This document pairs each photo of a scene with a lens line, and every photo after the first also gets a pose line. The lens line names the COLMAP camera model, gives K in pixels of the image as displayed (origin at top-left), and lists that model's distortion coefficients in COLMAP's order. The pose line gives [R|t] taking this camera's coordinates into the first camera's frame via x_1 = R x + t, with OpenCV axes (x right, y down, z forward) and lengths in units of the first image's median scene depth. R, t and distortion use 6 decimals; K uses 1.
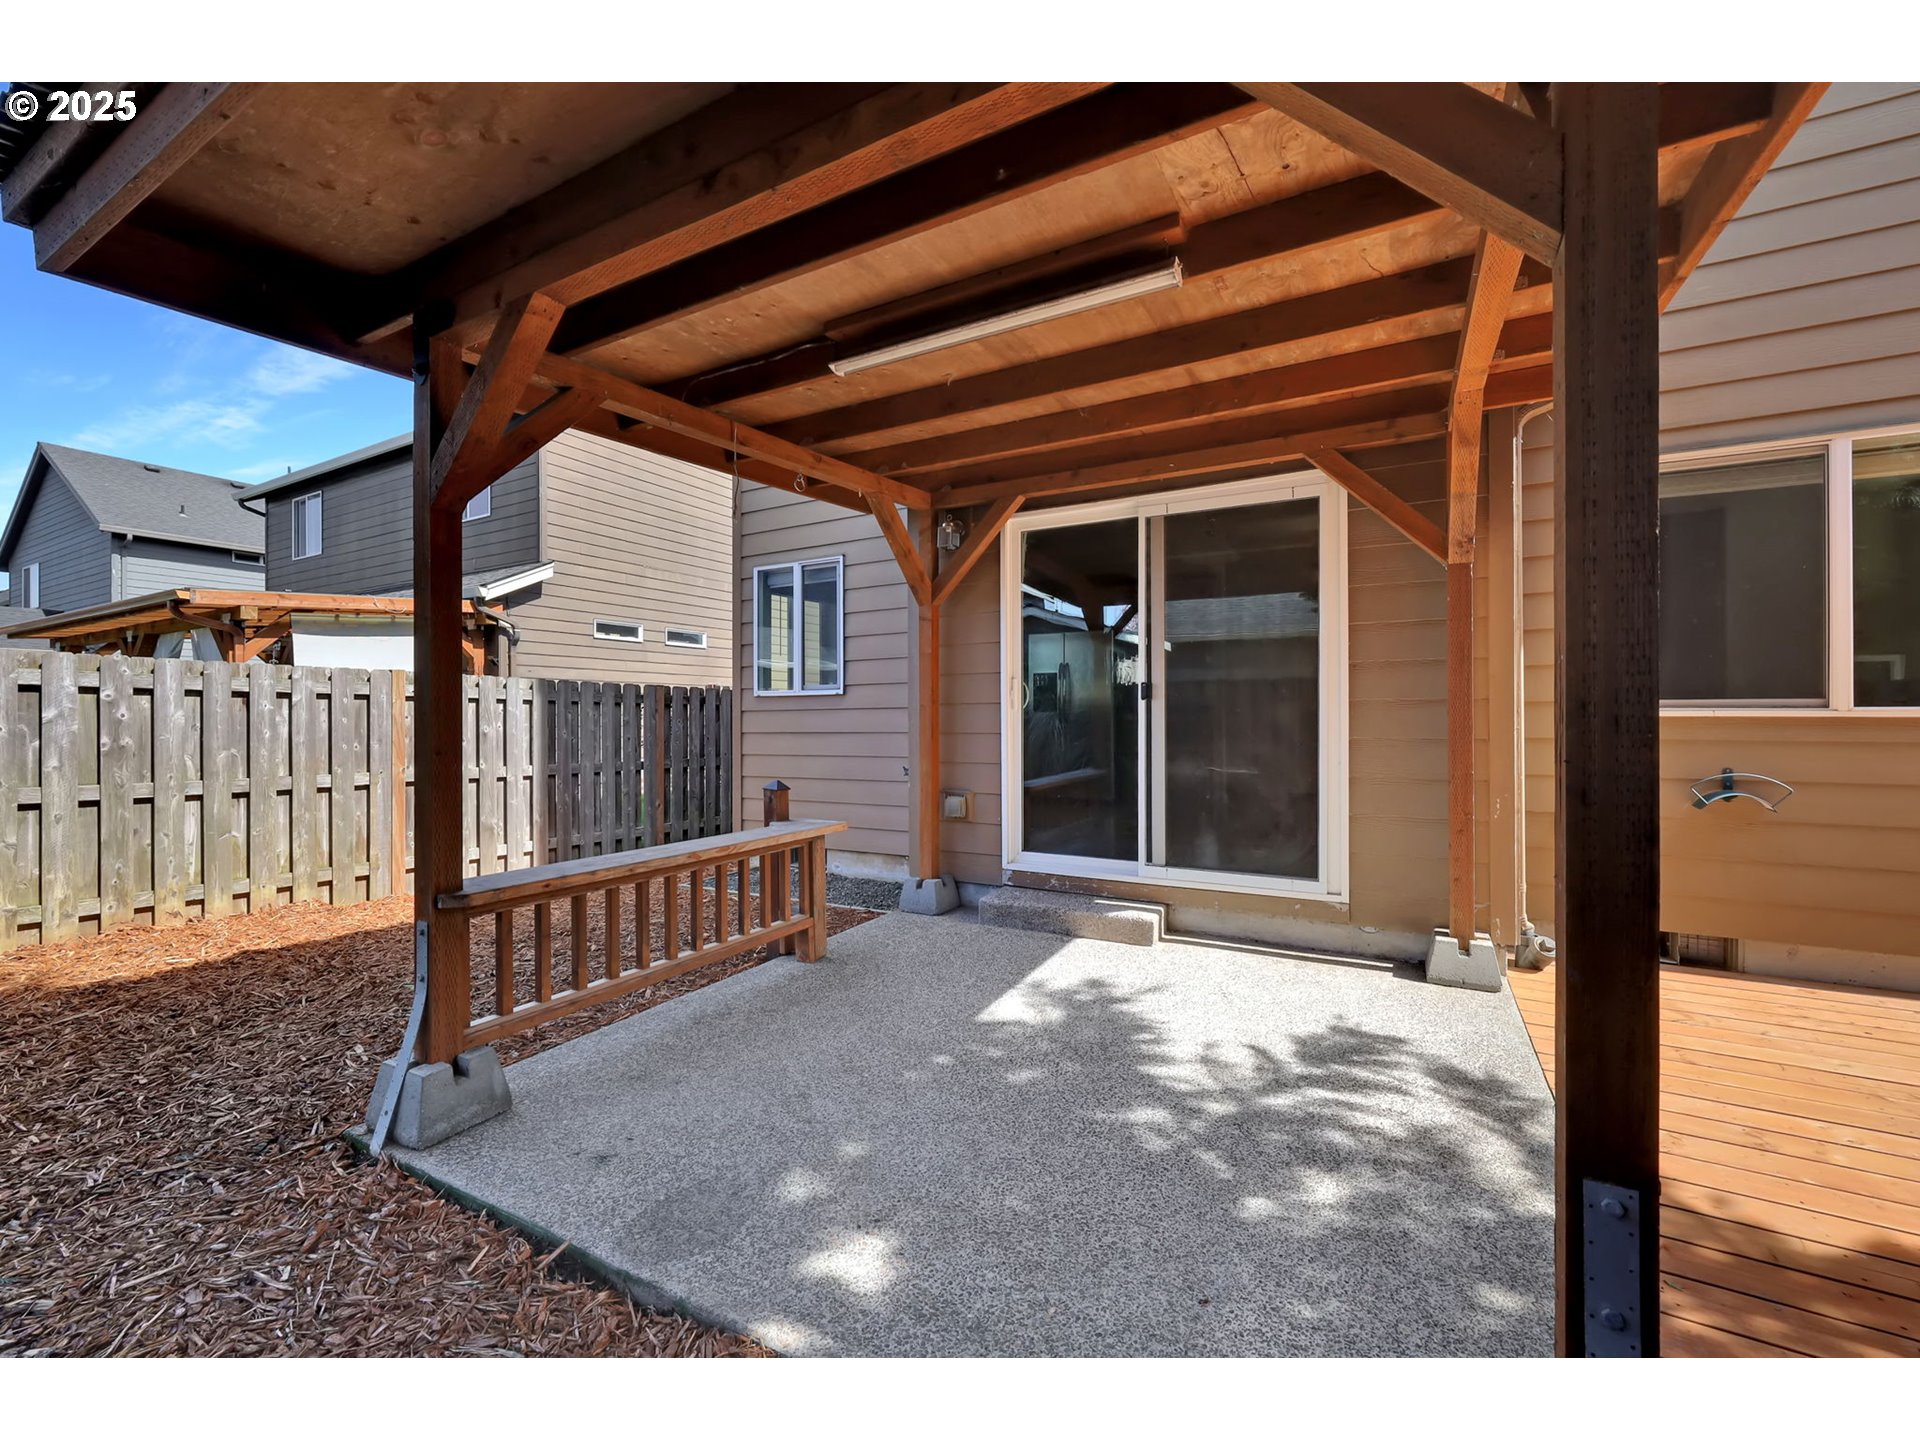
lens RADIAL K [[782.5, 0, 952.4], [0, 782.5, 712.1], [0, 0, 1]] dist [0.000962, 0.000005]
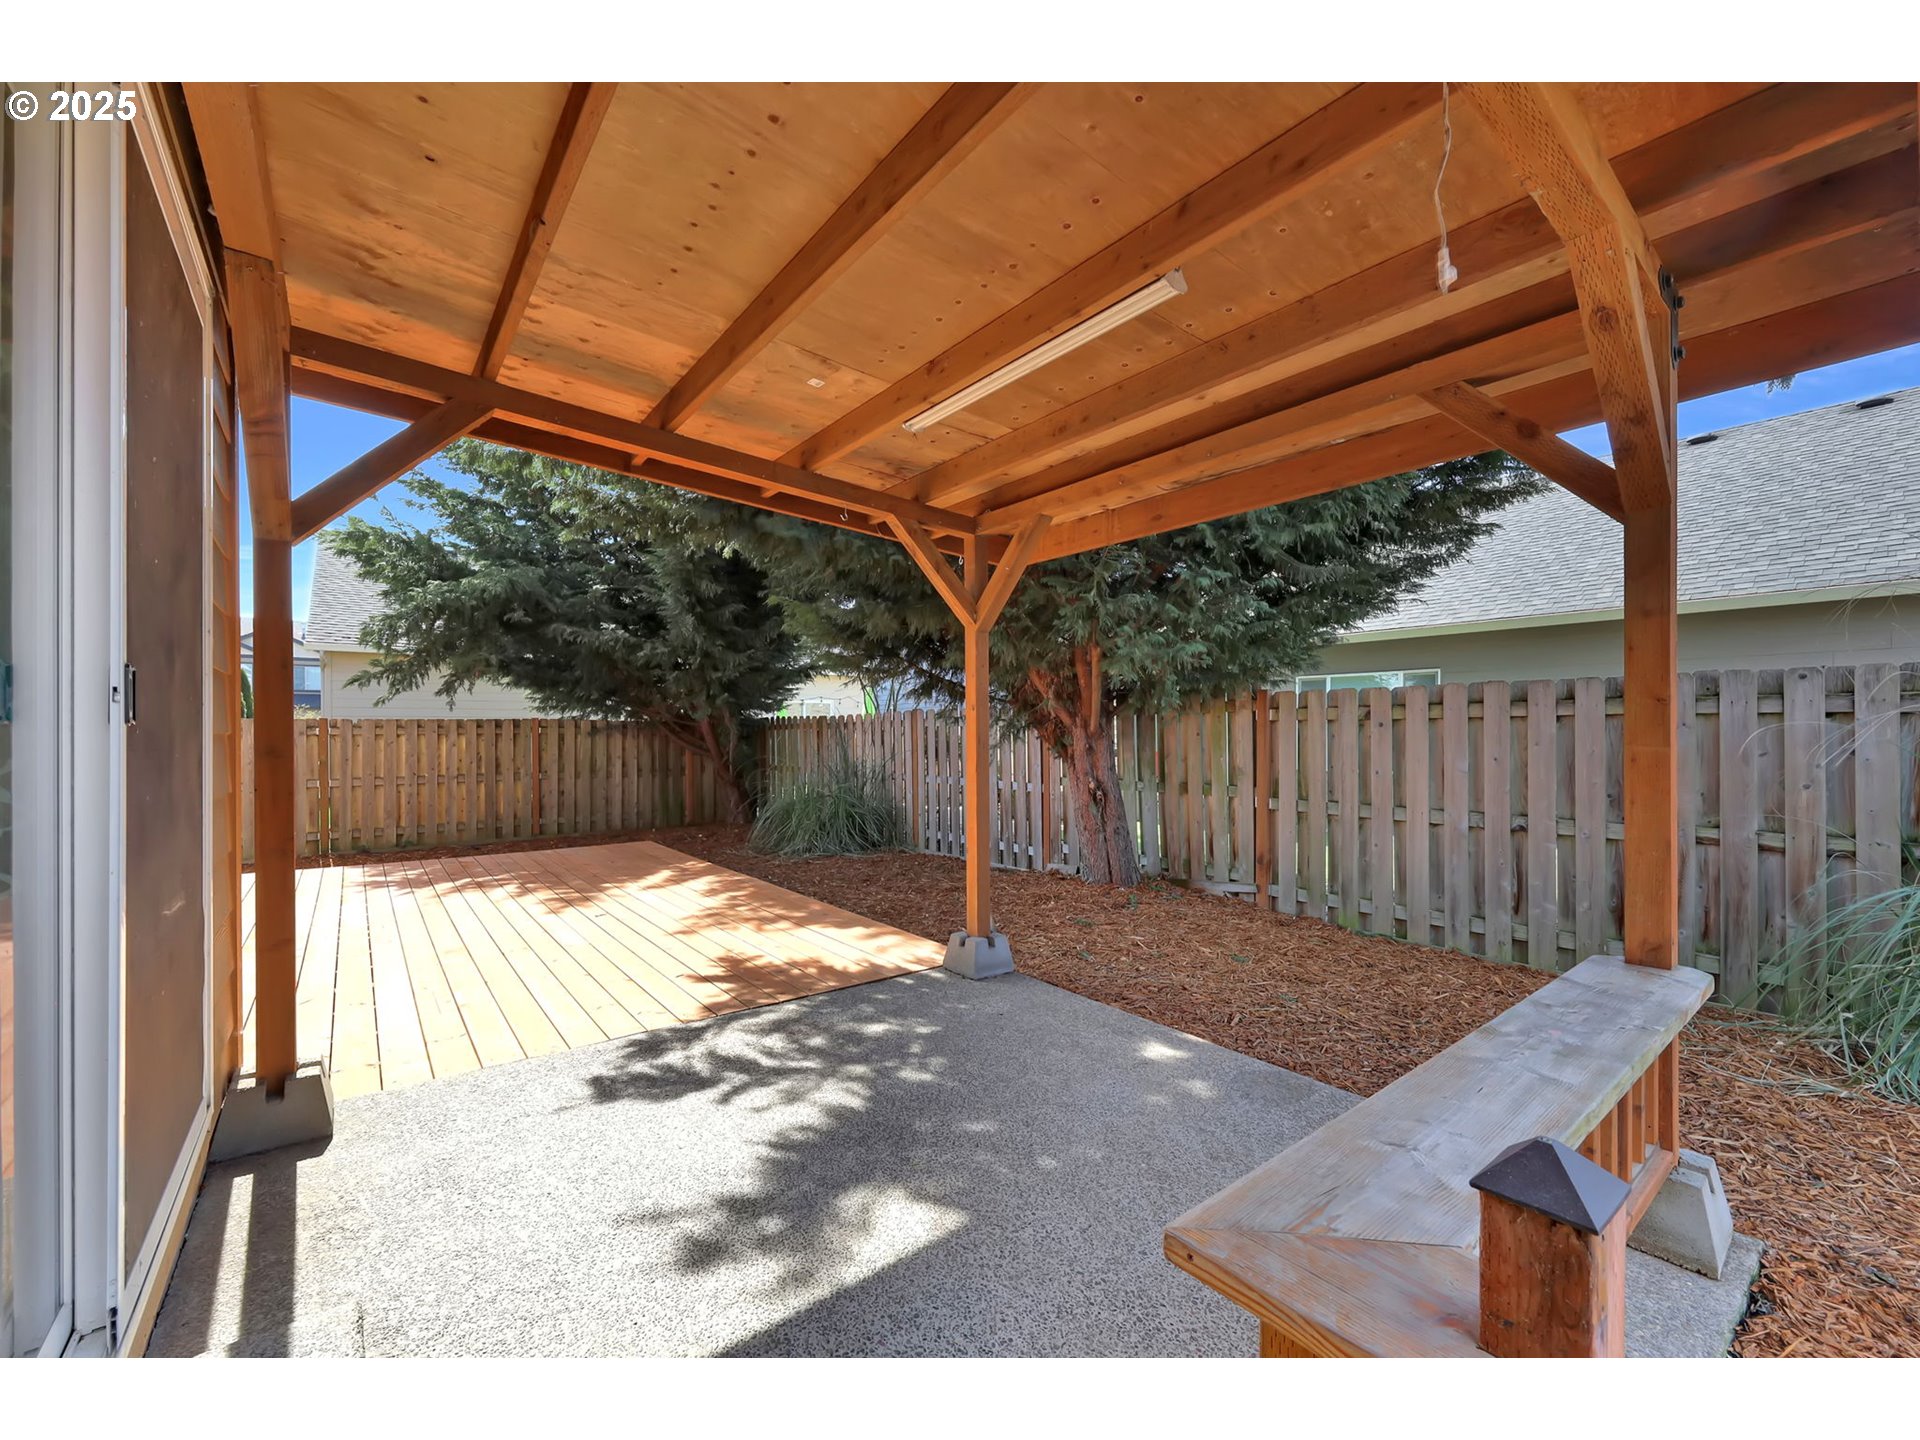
lens RADIAL K [[775.7, 0, 966.8], [0, 775.7, 723.4], [0, 0, 1]] dist [0.000648, -0.000106]
pose [[-0.930425, 0.003155, 0.366469, -0.245985], [-0.004226, 0.999804, -0.019337, -0.015843], [-0.366458, -0.019540, -0.930229, 1.890588]]
